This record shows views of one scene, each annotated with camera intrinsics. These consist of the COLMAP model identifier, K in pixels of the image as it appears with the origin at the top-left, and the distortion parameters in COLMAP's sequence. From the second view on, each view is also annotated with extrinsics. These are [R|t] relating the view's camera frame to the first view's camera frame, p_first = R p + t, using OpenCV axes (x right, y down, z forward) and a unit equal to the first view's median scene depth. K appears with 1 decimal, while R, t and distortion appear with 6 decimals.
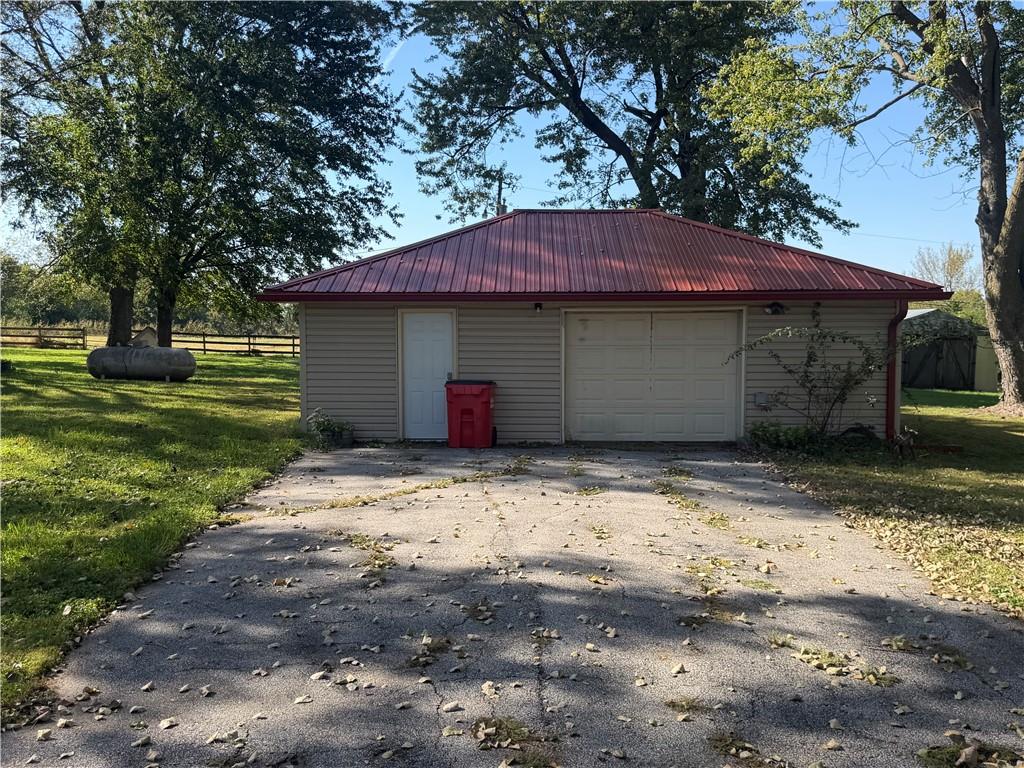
lens RADIAL K [[937.2, 0, 512.0], [0, 937.2, 384.0], [0, 0, 1]] dist [0.178277, 0.000470]
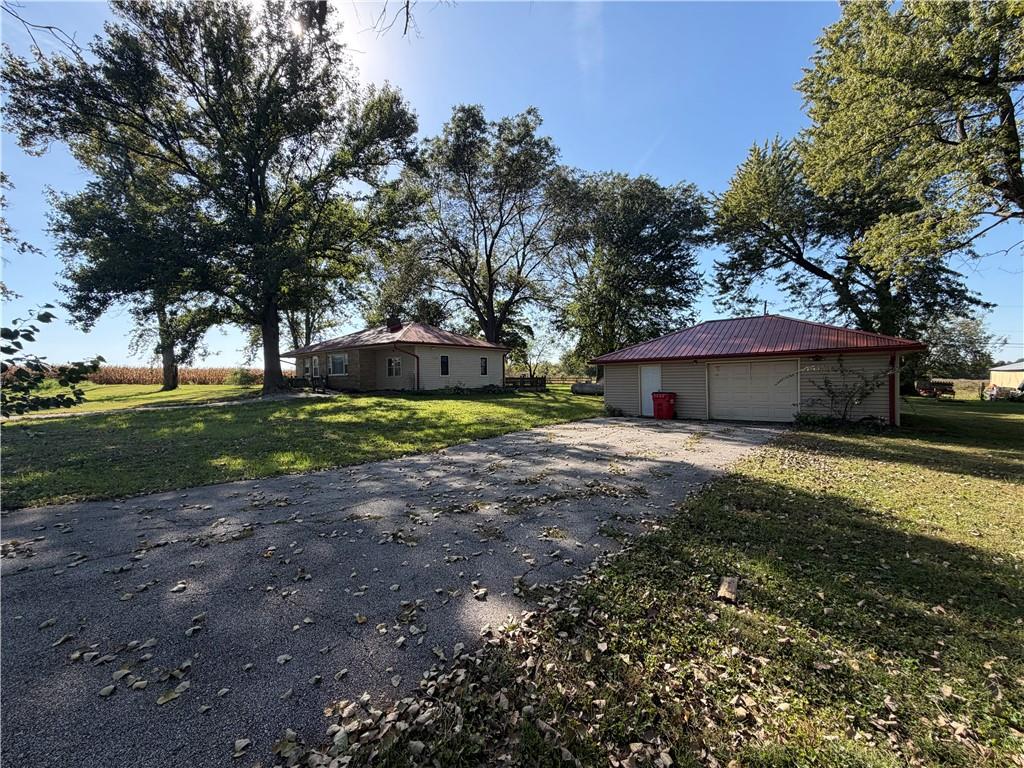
lens RADIAL K [[408.1, 0, 512.0], [0, 408.1, 384.0], [0, 0, 1]] dist [0.000736, -0.000015]
pose [[0.788859, -0.008691, -0.614513, 0.119831], [-0.018483, 0.999112, -0.037858, 0.008958], [0.614296, 0.041223, 0.787998, -0.041782]]
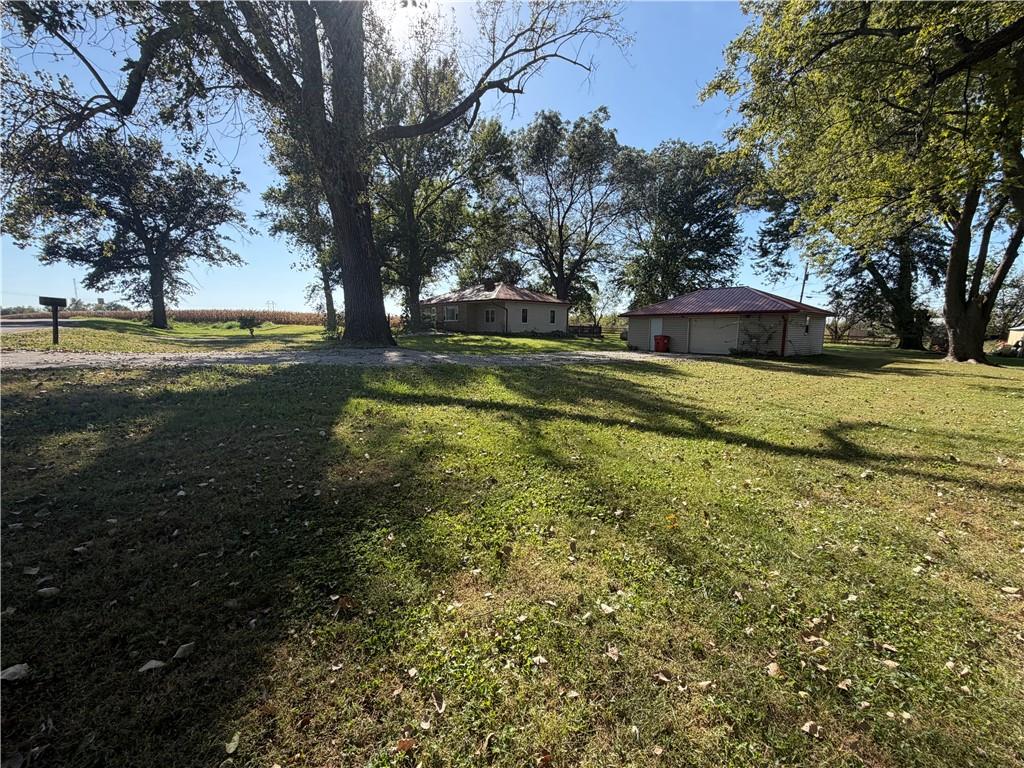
lens RADIAL K [[408.1, 0, 512.0], [0, 408.1, 384.0], [0, 0, 1]] dist [0.000736, -0.000015]
pose [[0.670585, 0.101172, -0.734901, 0.328736], [-0.053168, 0.994663, 0.088418, 0.032532], [0.739925, -0.020219, 0.672386, -0.259989]]
